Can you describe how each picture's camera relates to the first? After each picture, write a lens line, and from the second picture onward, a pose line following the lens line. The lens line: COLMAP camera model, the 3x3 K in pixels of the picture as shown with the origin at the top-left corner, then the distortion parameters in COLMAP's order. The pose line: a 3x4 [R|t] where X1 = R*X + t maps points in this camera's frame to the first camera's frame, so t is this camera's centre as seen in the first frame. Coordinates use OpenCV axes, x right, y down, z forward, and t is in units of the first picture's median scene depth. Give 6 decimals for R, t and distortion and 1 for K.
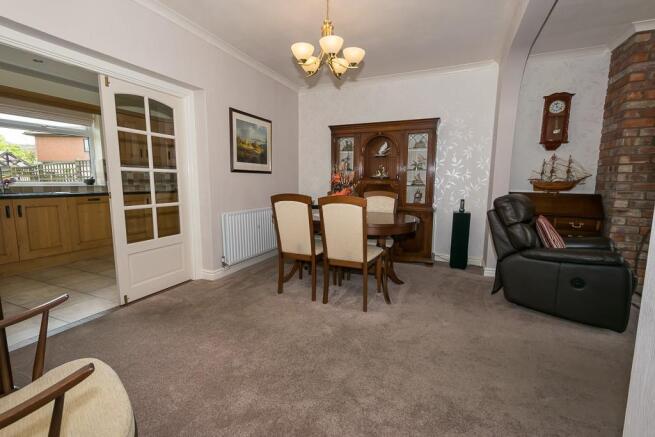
lens RADIAL K [[291.4, 0, 327.8], [0, 291.4, 217.8], [0, 0, 1]] dist [-0.000687, -0.000197]
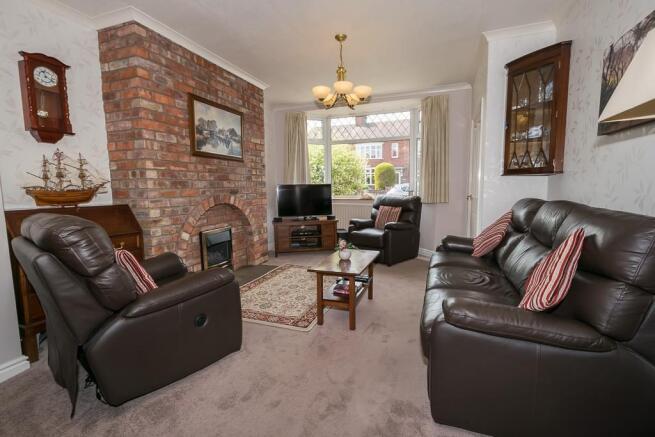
lens RADIAL K [[291.4, 0, 328.1], [0, 291.4, 215.2], [0, 0, 1]] dist [-0.000687, -0.000197]
pose [[-0.047833, -0.107066, 0.993101, 0.081514], [0.137000, 0.984139, 0.112699, -0.067636], [-0.989416, 0.141445, -0.032407, 0.480065]]
